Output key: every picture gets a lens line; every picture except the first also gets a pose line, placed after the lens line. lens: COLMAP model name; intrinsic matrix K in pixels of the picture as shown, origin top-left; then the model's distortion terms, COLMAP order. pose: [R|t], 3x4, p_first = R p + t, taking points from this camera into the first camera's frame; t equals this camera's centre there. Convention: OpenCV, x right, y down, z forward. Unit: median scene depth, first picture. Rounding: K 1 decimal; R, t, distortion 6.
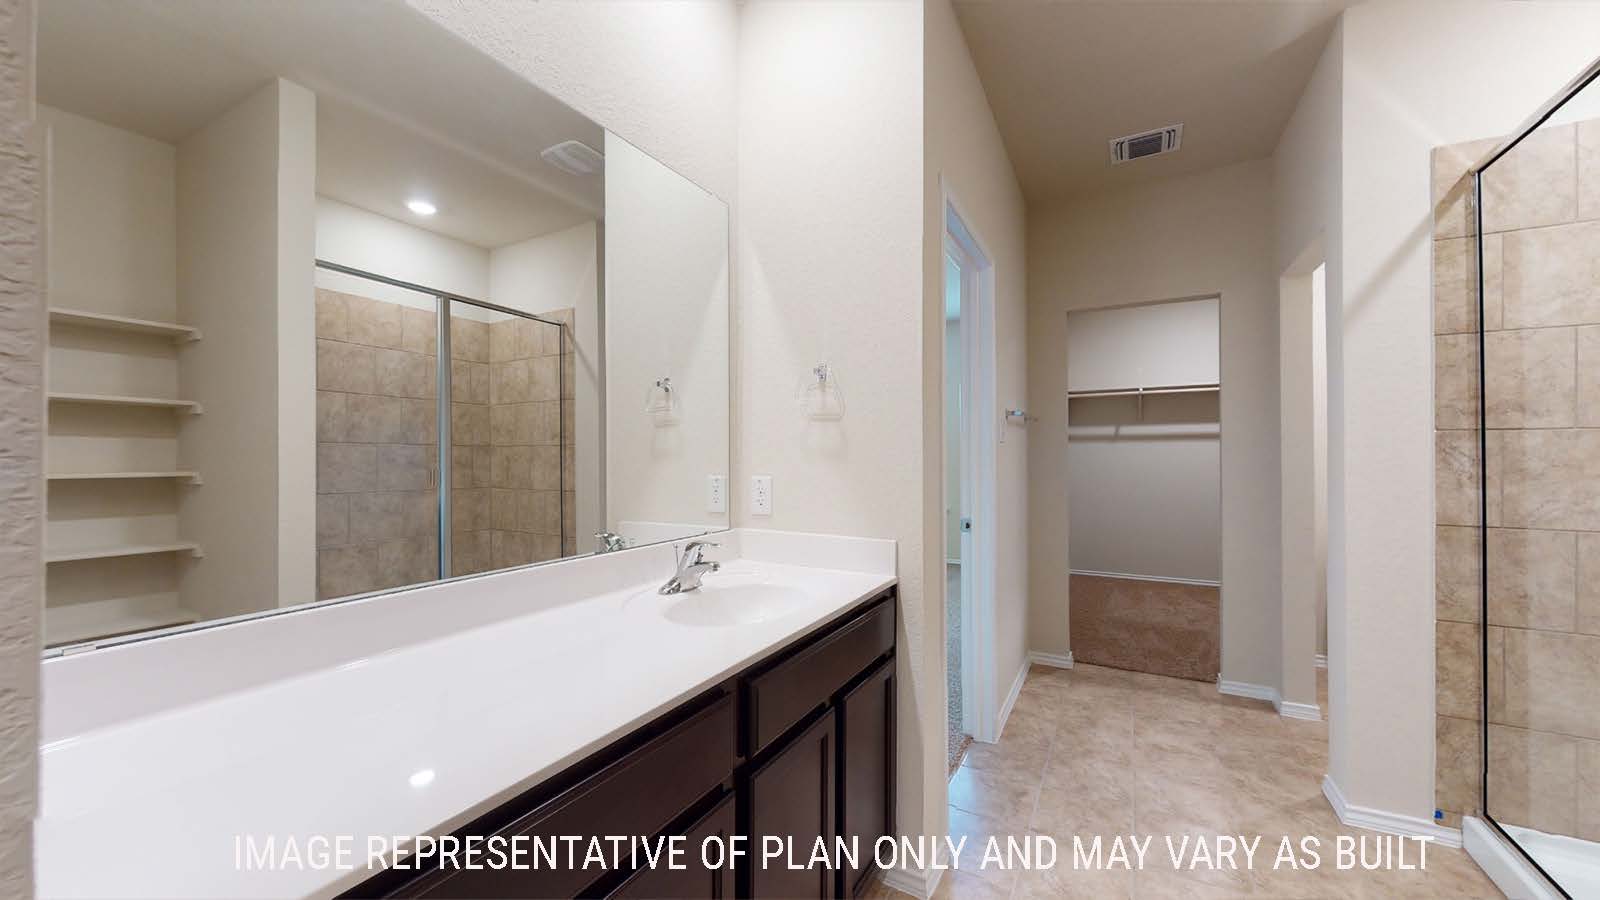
lens RADIAL K [[595.4, 0, 800.0], [0, 595.4, 450.0], [0, 0, 1]] dist [0.003203, 0.000405]
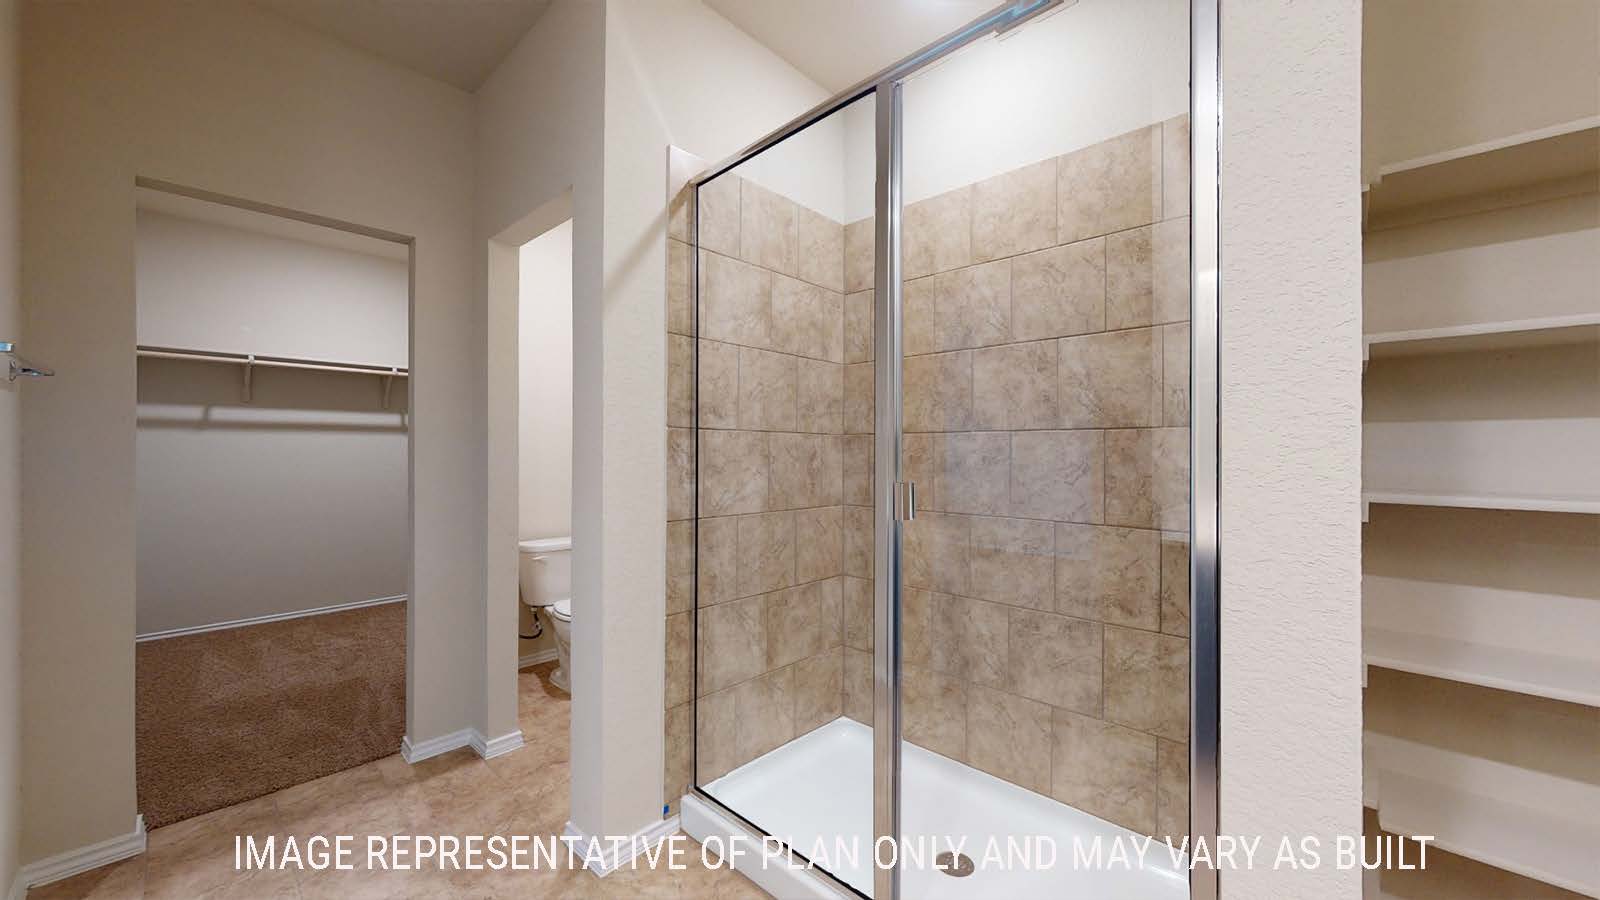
lens RADIAL K [[595.4, 0, 800.0], [0, 595.4, 450.0], [0, 0, 1]] dist [0.003203, 0.000405]
pose [[0.256054, 0.001507, 0.966661, 0.153981], [-0.010635, 0.999943, 0.001258, 0.001275], [-0.966604, -0.010603, 0.256055, 0.531124]]
